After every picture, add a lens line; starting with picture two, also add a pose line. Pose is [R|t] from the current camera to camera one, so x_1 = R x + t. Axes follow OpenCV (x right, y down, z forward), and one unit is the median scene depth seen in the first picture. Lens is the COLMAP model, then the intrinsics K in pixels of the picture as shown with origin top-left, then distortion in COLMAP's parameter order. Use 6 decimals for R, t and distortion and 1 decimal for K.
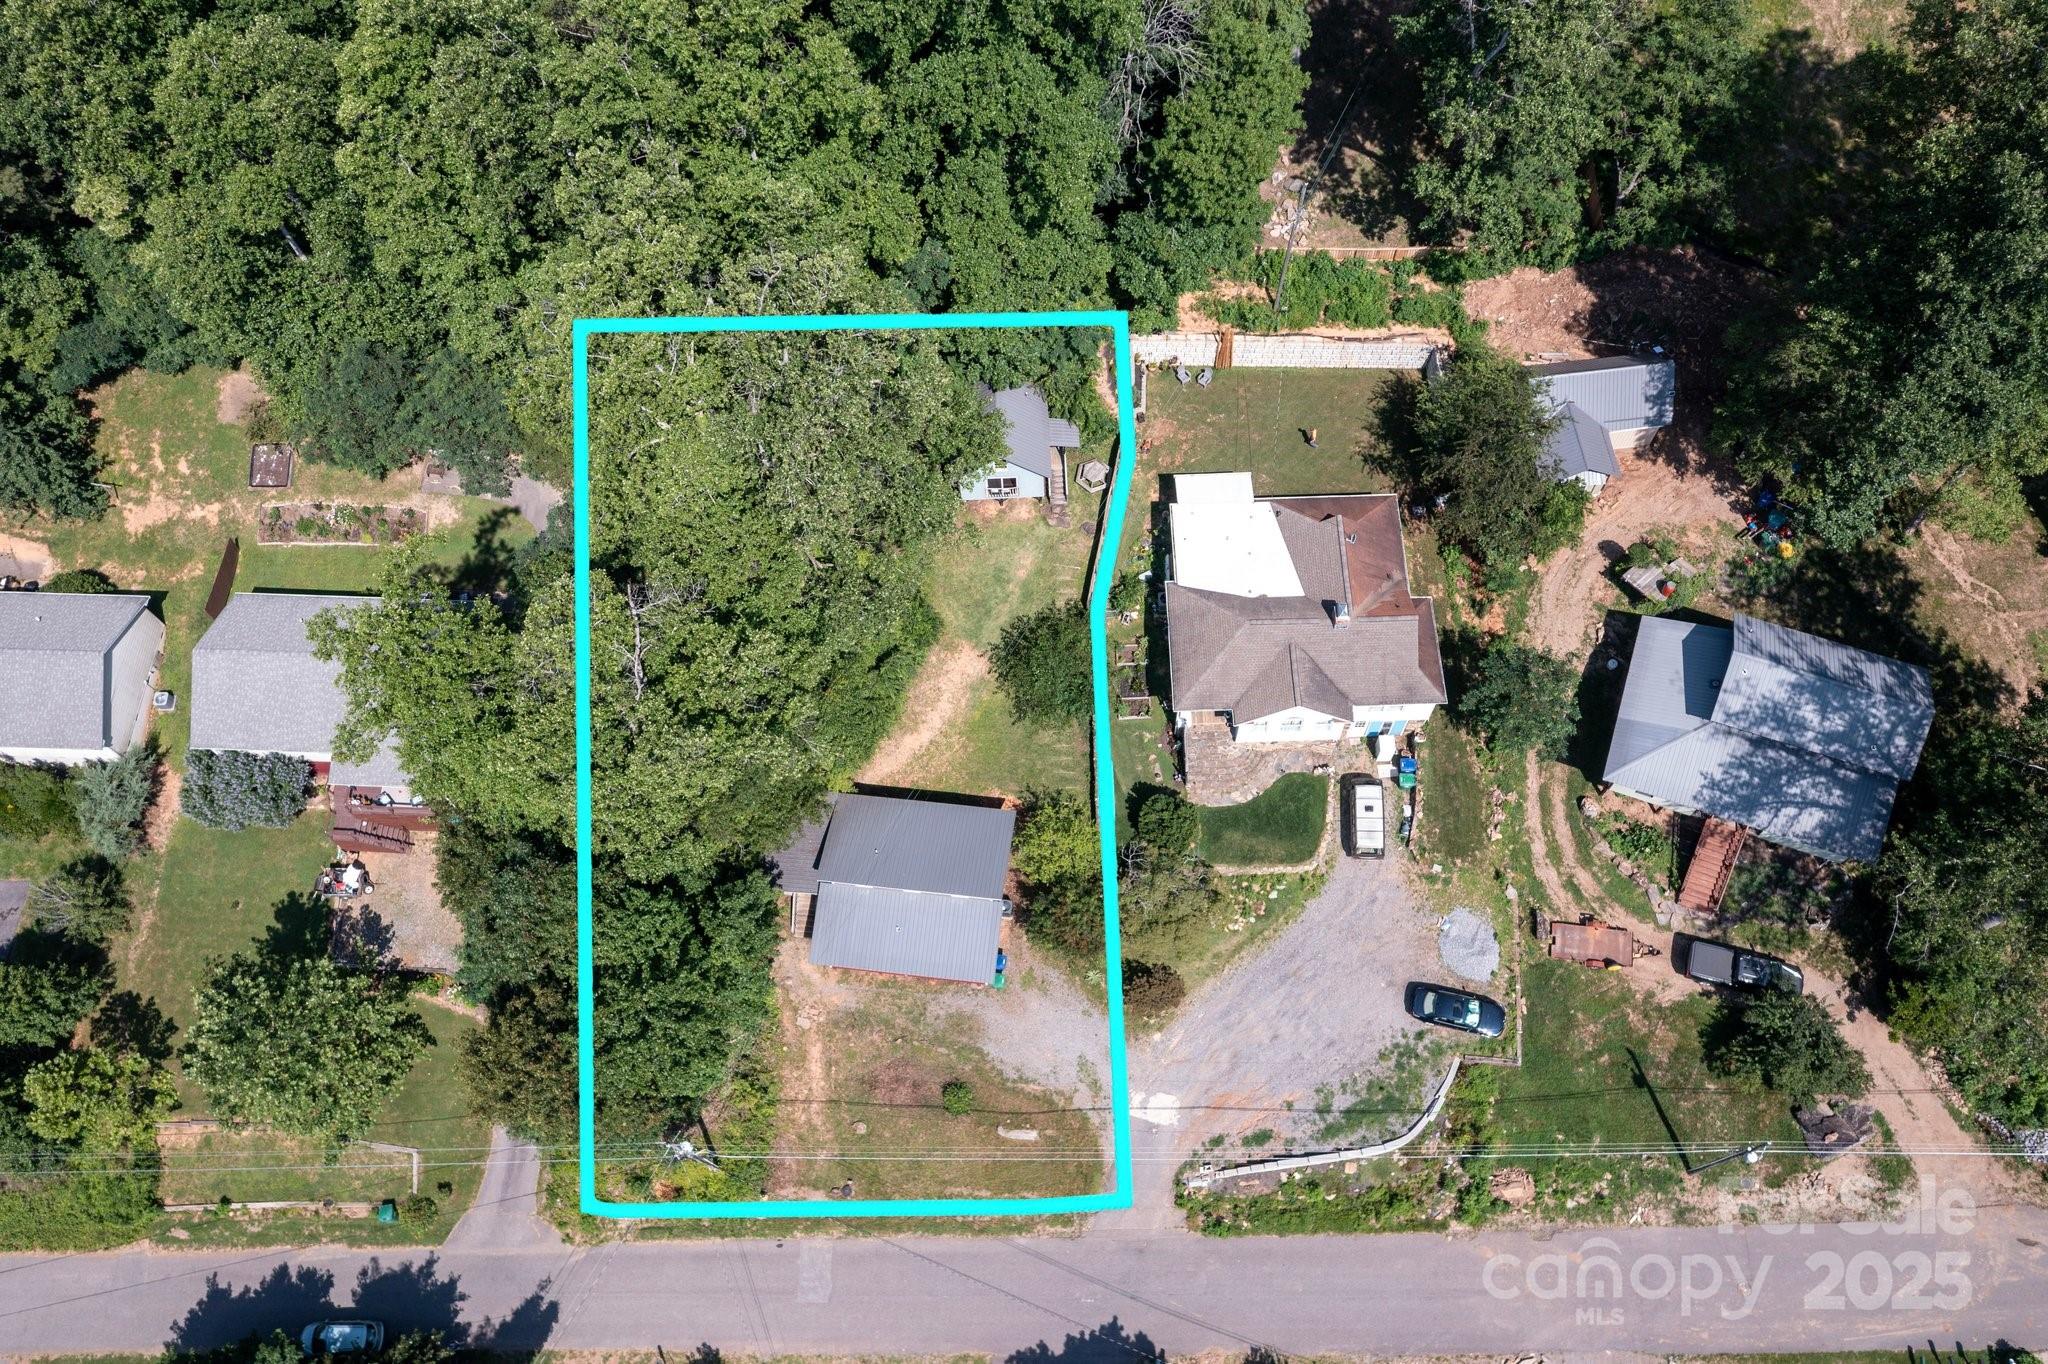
lens RADIAL K [[1638.4, 0, 1039.5], [0, 1638.4, 672.1], [0, 0, 1]] dist [0.000265, 0.001916]
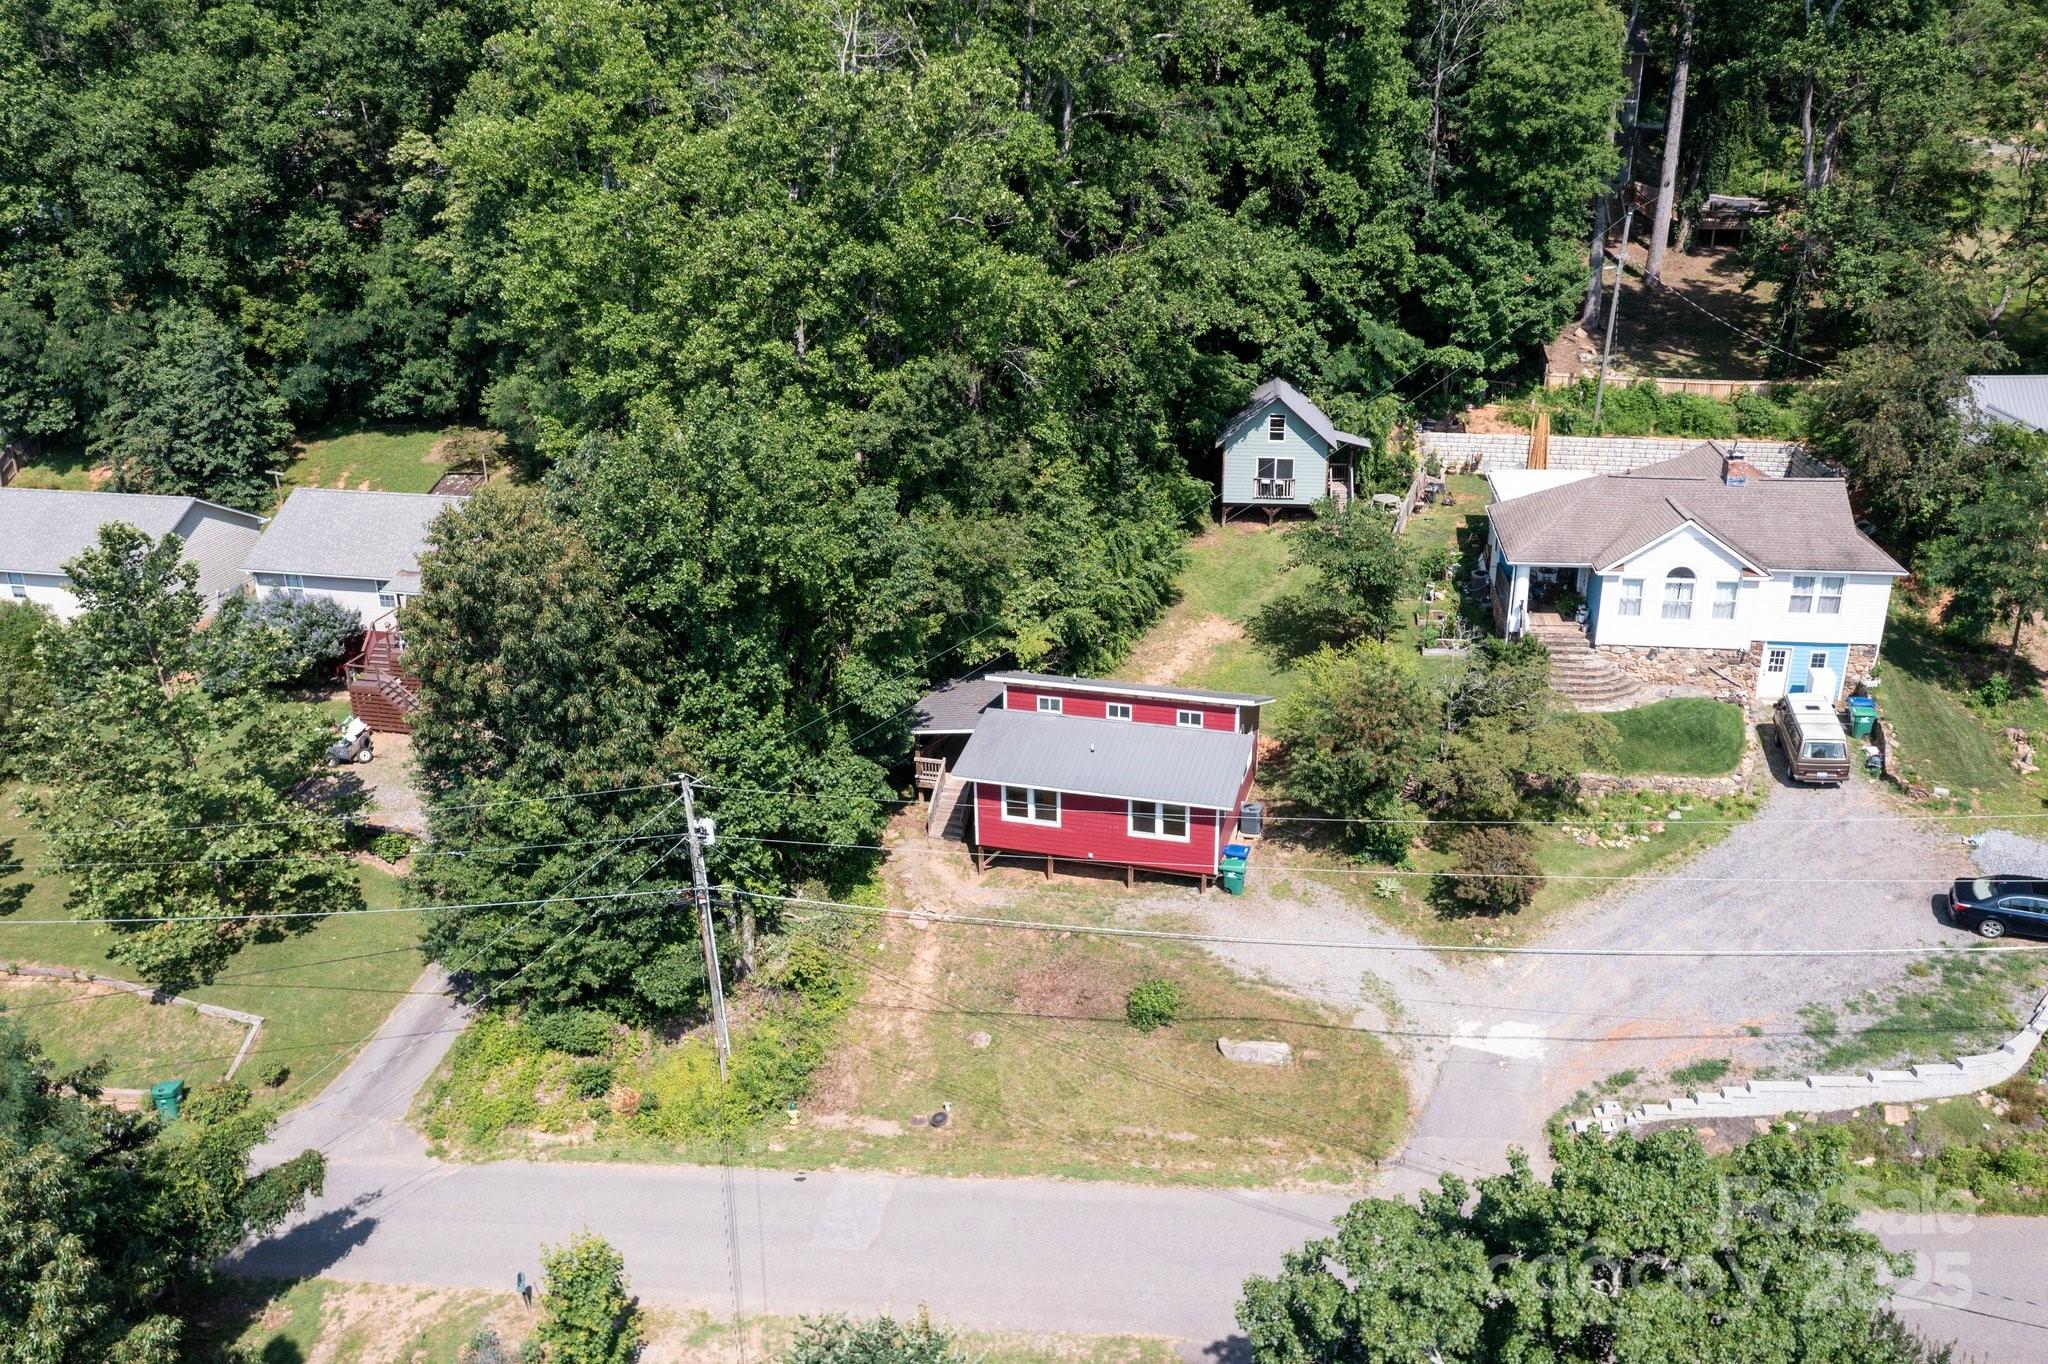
lens RADIAL K [[1638.4, 0, 1039.5], [0, 1638.4, 672.1], [0, 0, 1]] dist [0.000265, 0.001916]
pose [[0.986332, 0.063308, -0.152120, -0.008350], [-0.150329, 0.723707, -0.673535, 0.576606], [0.067450, 0.687198, 0.723332, 0.493671]]
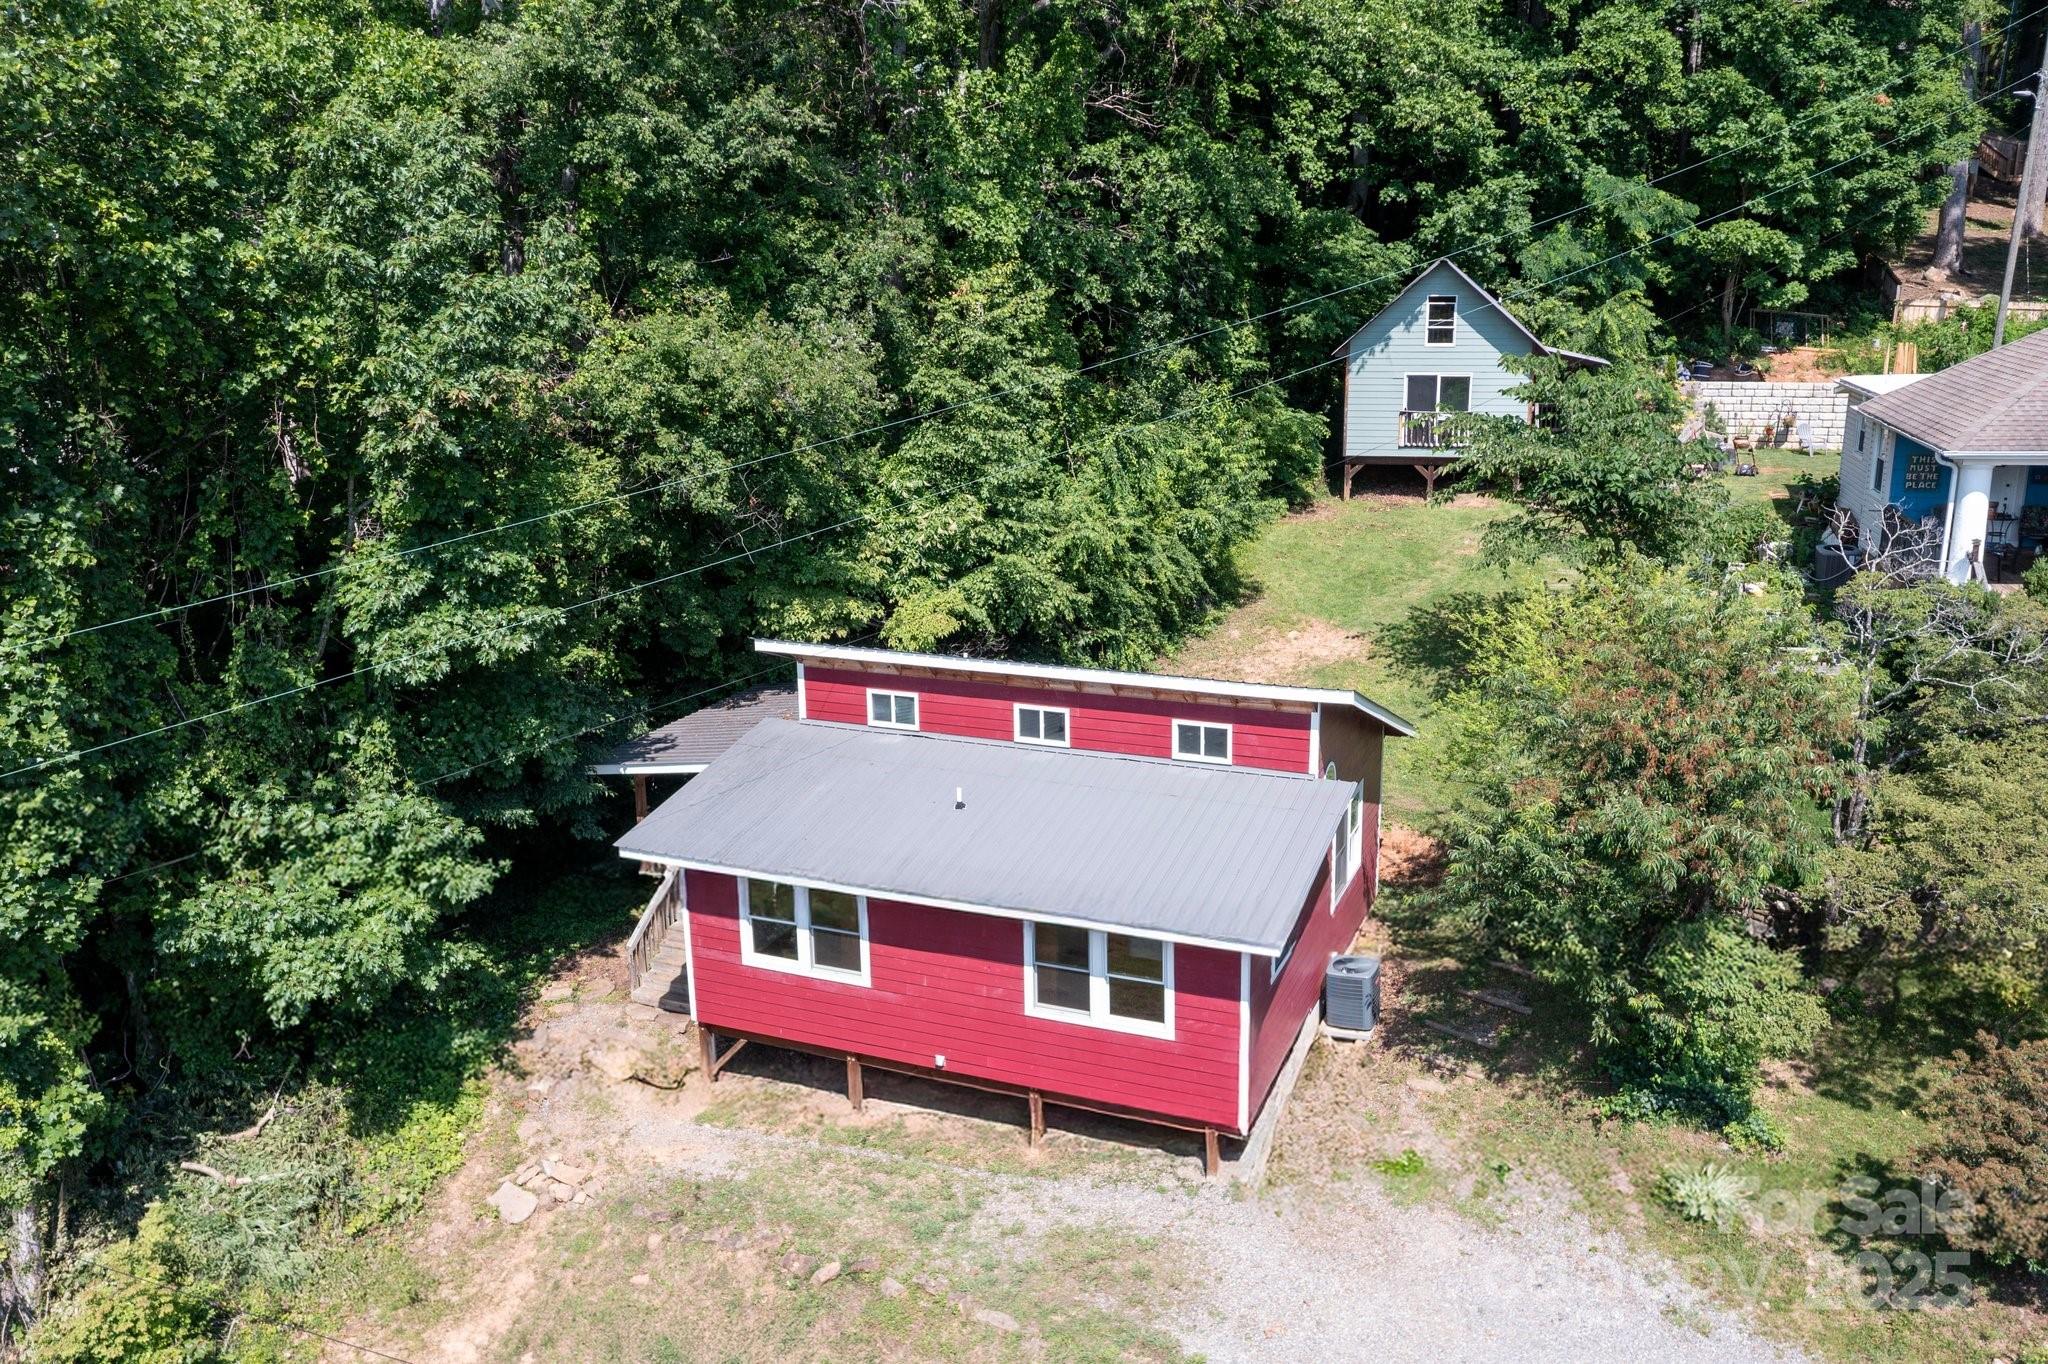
lens RADIAL K [[1638.4, 0, 1039.5], [0, 1638.4, 672.1], [0, 0, 1]] dist [0.000265, 0.001916]
pose [[0.960816, 0.070696, -0.268021, -0.000655], [-0.251234, 0.630629, -0.734295, 0.338116], [0.117110, 0.772858, 0.623680, 0.804844]]
